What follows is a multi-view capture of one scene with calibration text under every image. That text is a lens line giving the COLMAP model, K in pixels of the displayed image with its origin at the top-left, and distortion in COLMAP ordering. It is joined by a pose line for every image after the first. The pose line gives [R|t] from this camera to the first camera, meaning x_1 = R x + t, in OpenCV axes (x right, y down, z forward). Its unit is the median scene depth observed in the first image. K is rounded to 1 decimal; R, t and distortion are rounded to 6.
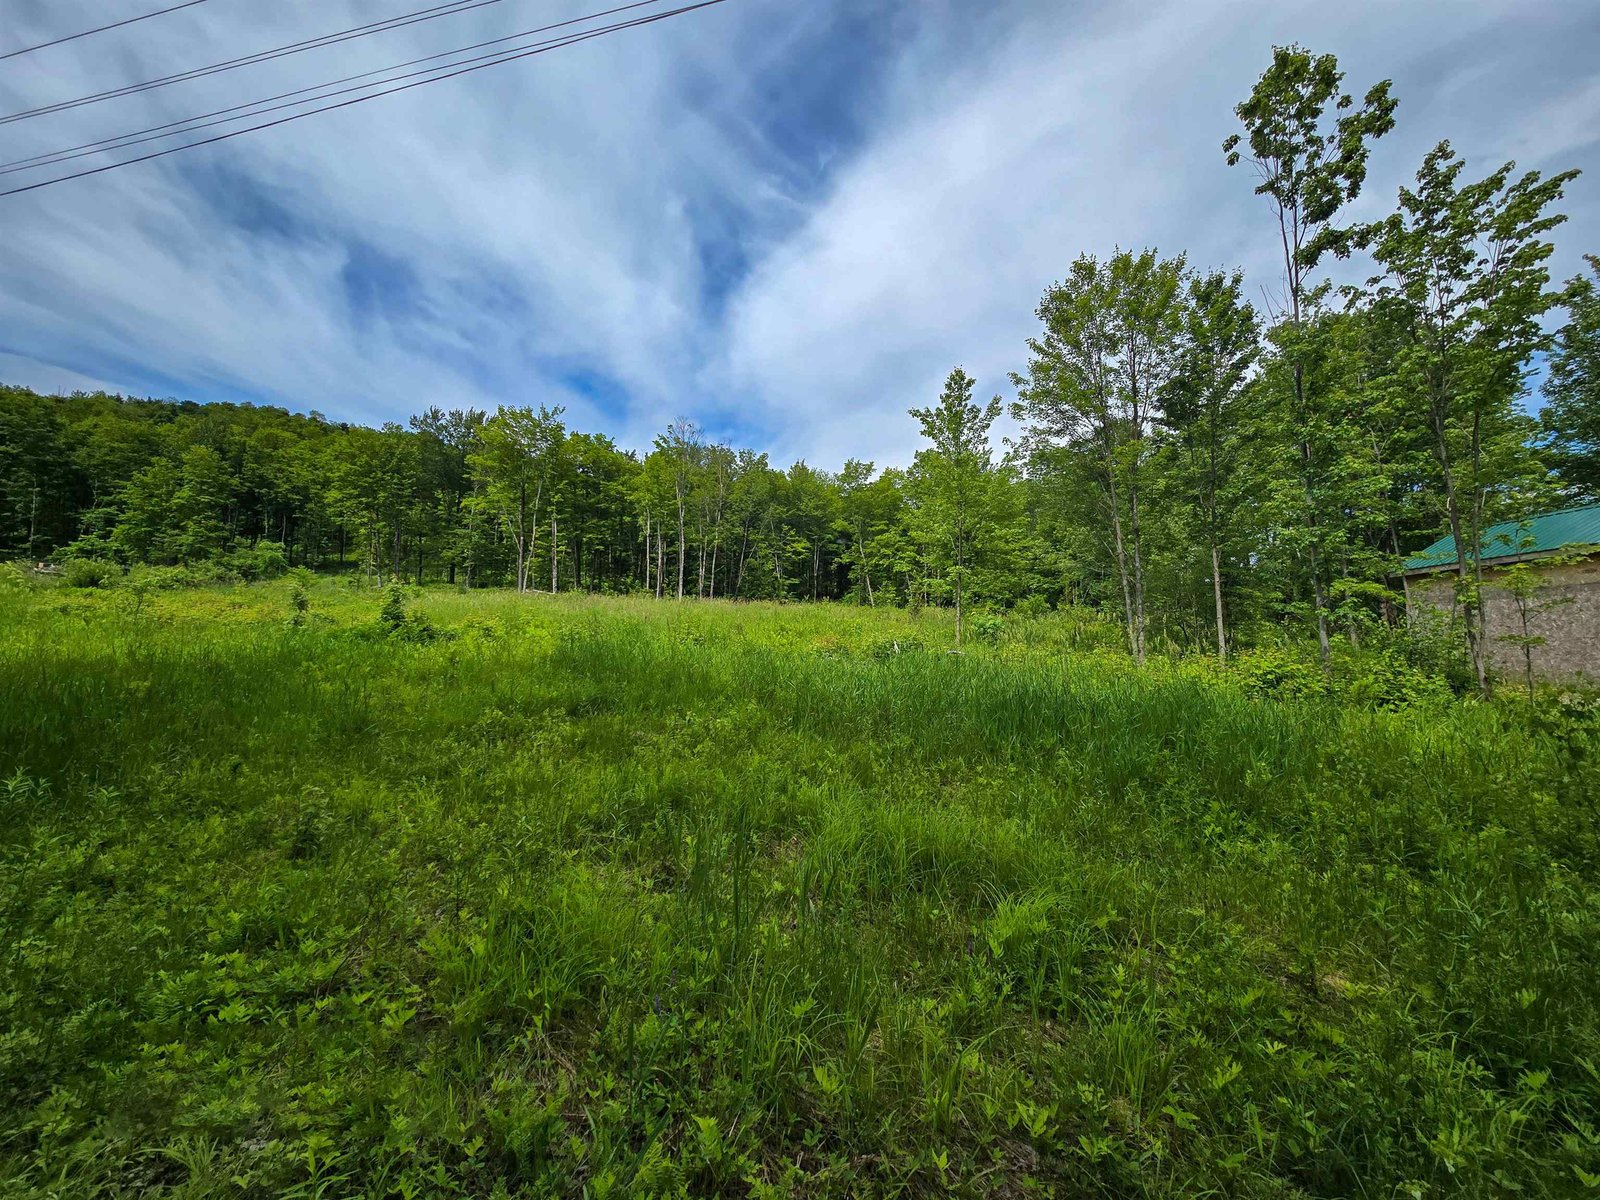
lens RADIAL K [[653.0, 0, 800.0], [0, 653.0, 600.0], [0, 0, 1]] dist [0.024480, -0.011116]
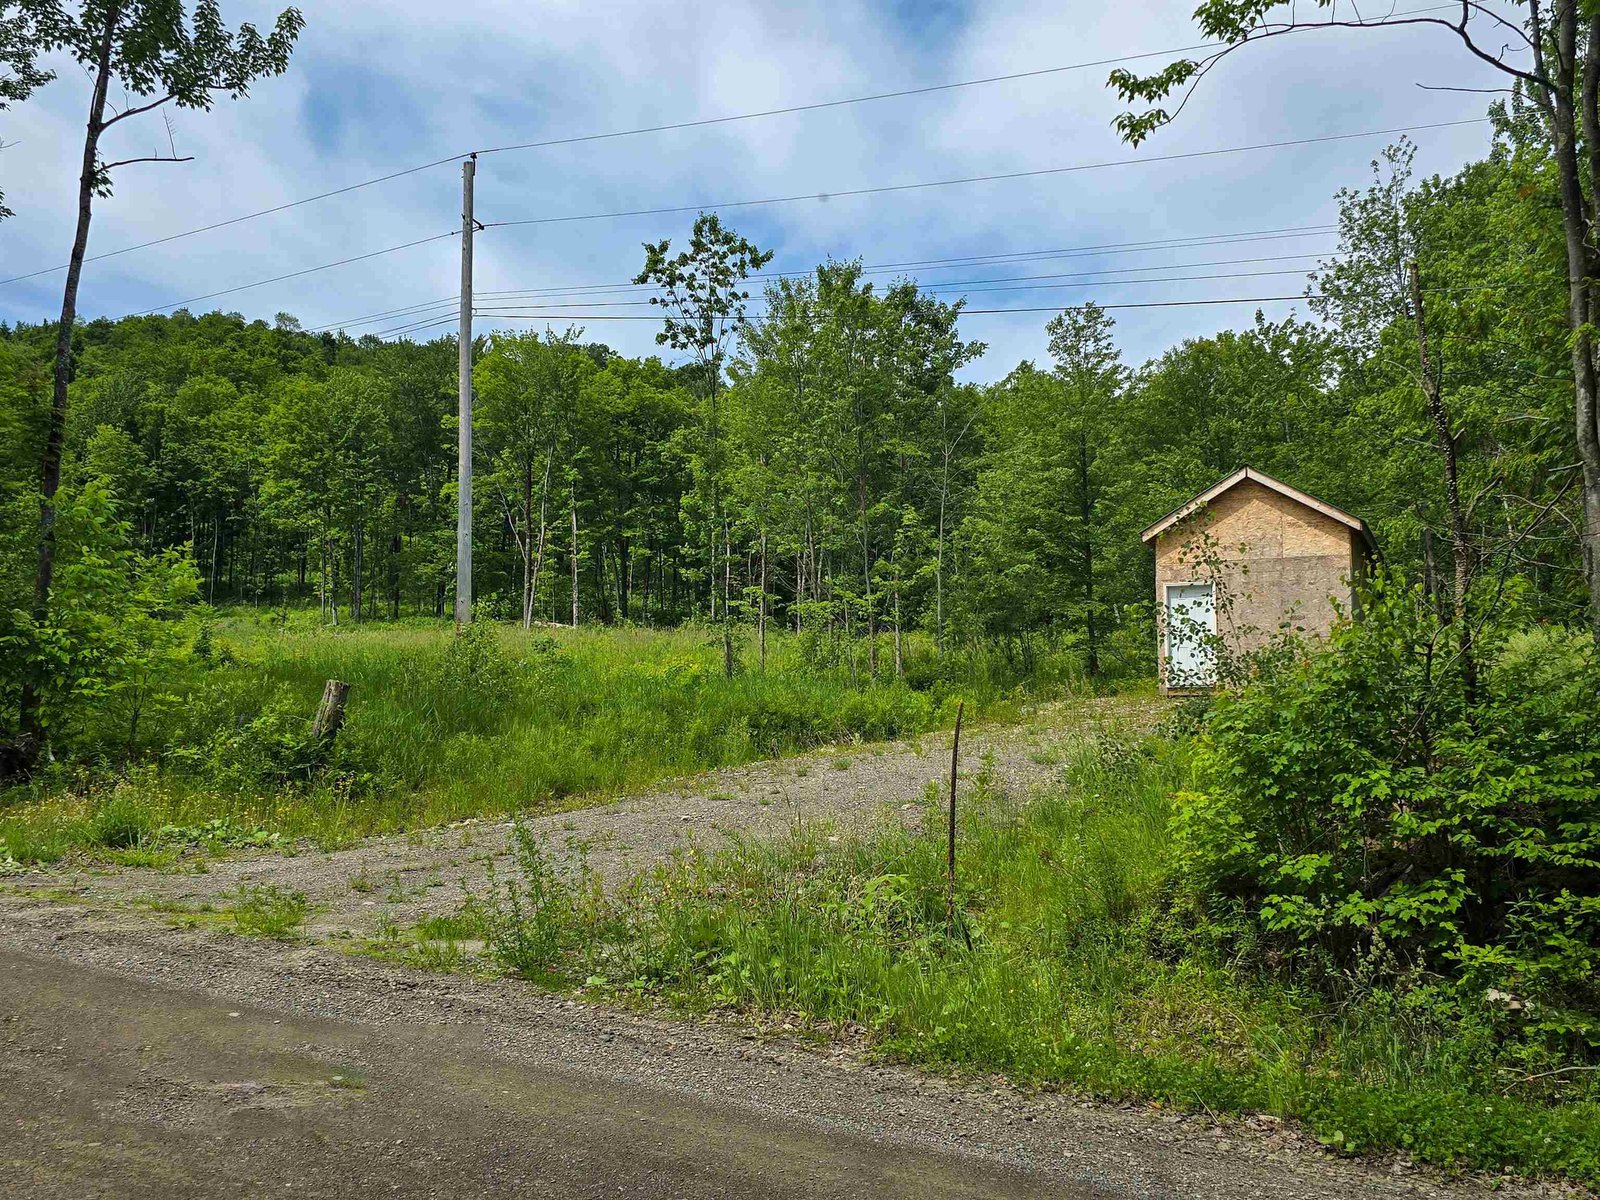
lens RADIAL K [[1536.9, 0, 803.2], [0, 1536.9, 588.7], [0, 0, 1]] dist [0.166669, -0.265542]
pose [[0.945160, -0.032811, -0.324956, 0.275033], [0.022570, 0.999124, -0.035236, 0.007849], [0.325827, 0.025969, 0.945073, -0.275481]]
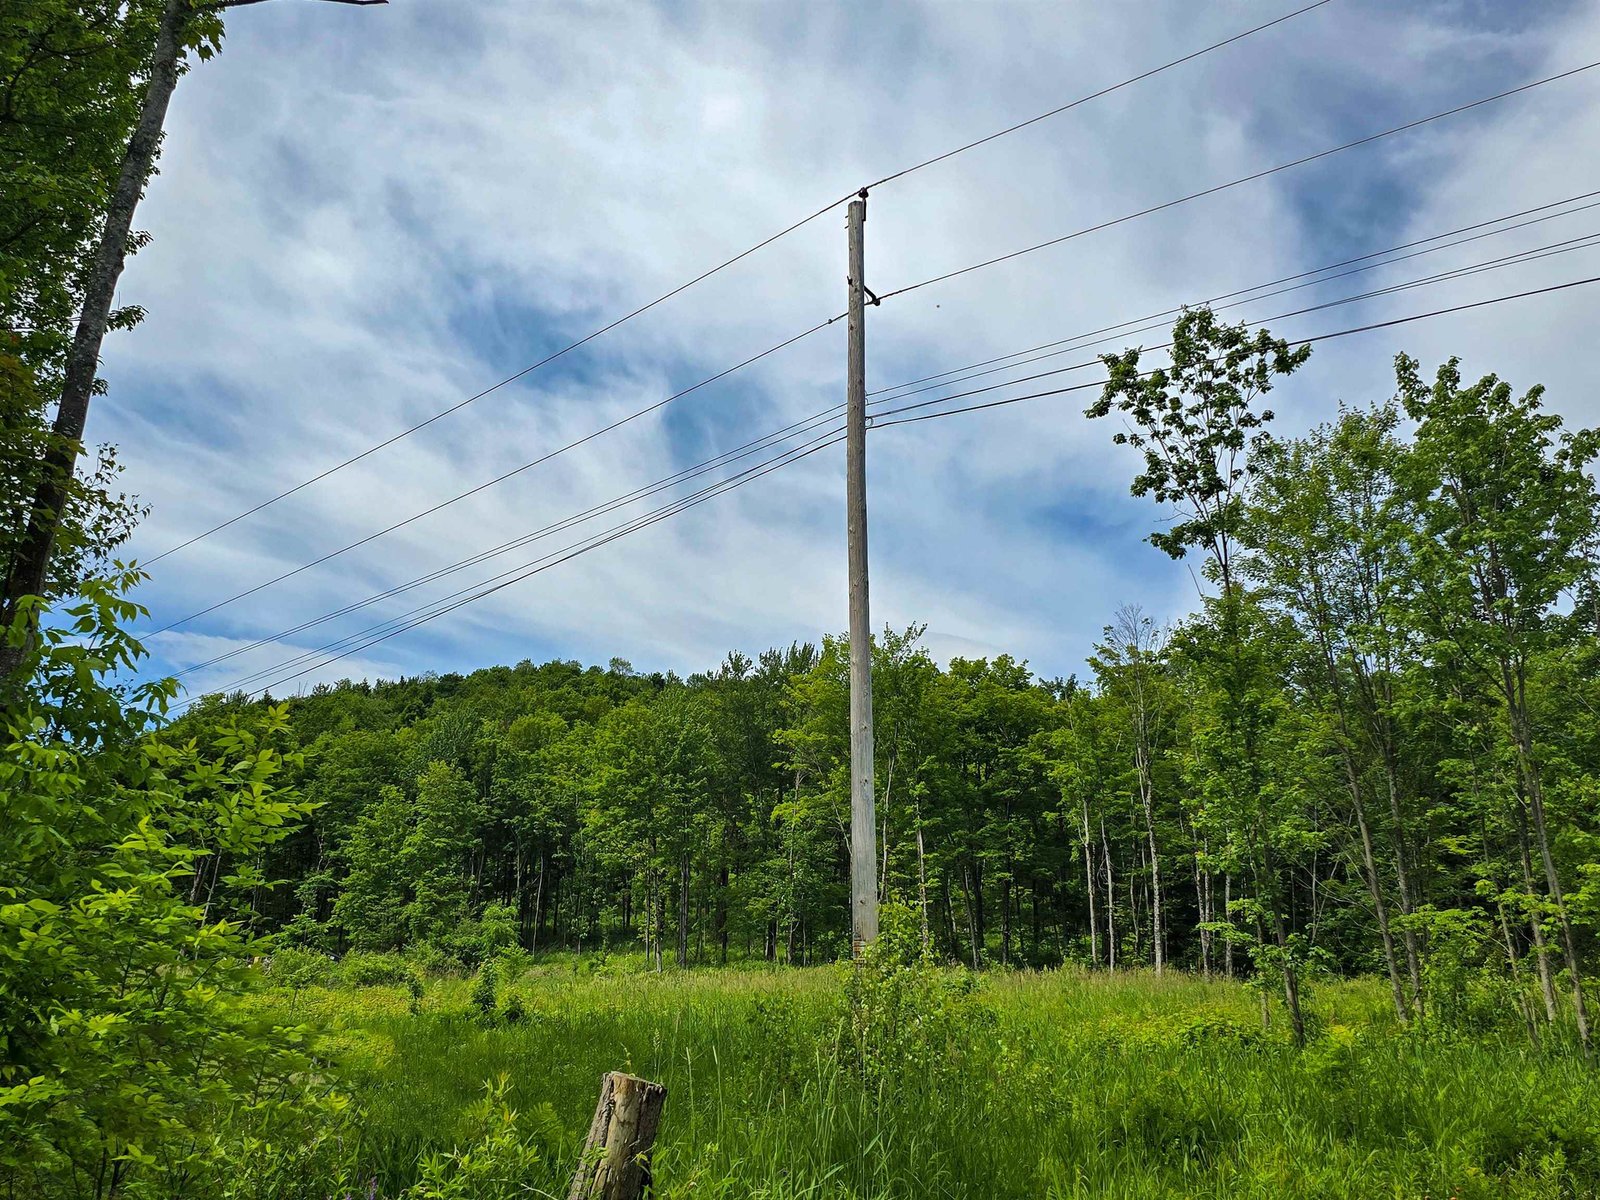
lens RADIAL K [[1536.9, 0, 803.2], [0, 1536.9, 588.7], [0, 0, 1]] dist [0.166669, -0.265542]
pose [[0.859264, -0.156856, -0.486889, 0.175229], [0.030752, 0.965944, -0.256917, 0.008654], [0.510607, 0.205786, 0.834825, -0.133539]]
